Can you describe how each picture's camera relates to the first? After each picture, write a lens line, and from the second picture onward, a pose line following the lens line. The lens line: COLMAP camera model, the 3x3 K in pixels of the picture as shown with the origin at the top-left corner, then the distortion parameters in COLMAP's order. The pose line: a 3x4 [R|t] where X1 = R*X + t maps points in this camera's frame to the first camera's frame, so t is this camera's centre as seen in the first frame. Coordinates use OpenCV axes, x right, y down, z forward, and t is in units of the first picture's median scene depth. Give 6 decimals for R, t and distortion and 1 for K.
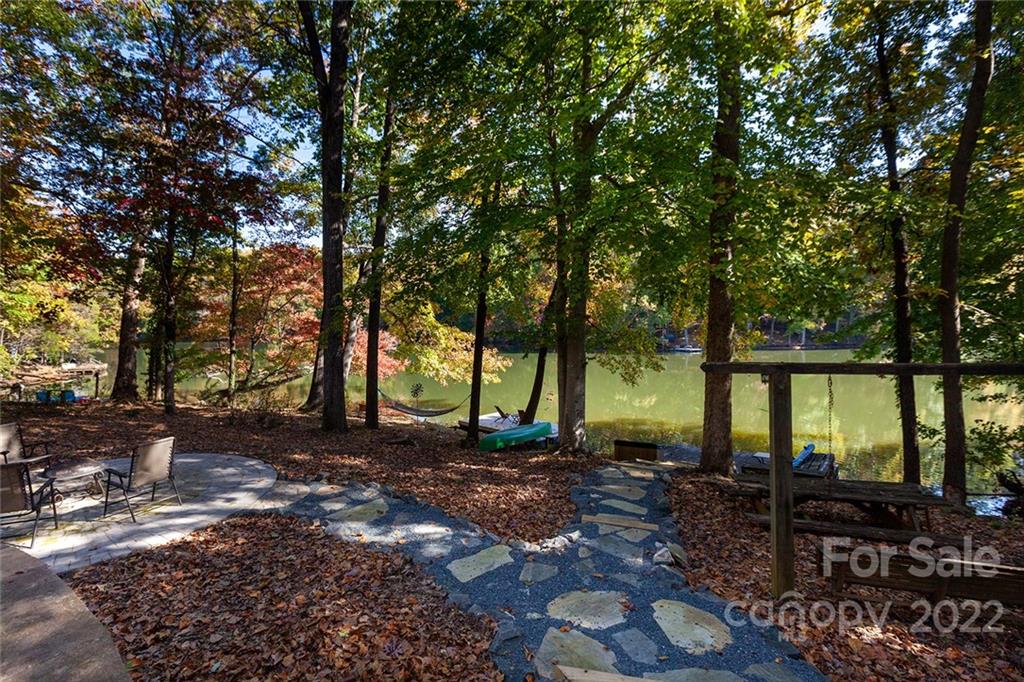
lens RADIAL K [[468.4, 0, 513.8], [0, 468.4, 331.1], [0, 0, 1]] dist [-0.002093, -0.000199]
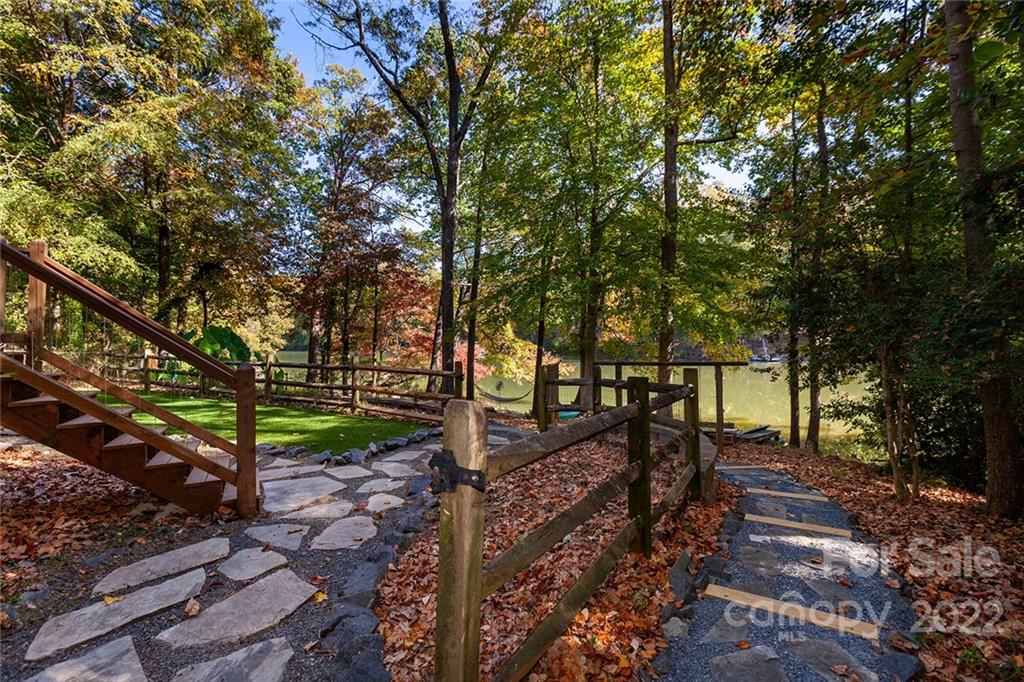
lens RADIAL K [[468.4, 0, 510.9], [0, 468.4, 343.9], [0, 0, 1]] dist [-0.002093, -0.000199]
pose [[0.982581, -0.000221, -0.185834, 0.068857], [0.000422, 0.999999, 0.001043, -0.001321], [0.185834, -0.001103, 0.982581, -0.291722]]
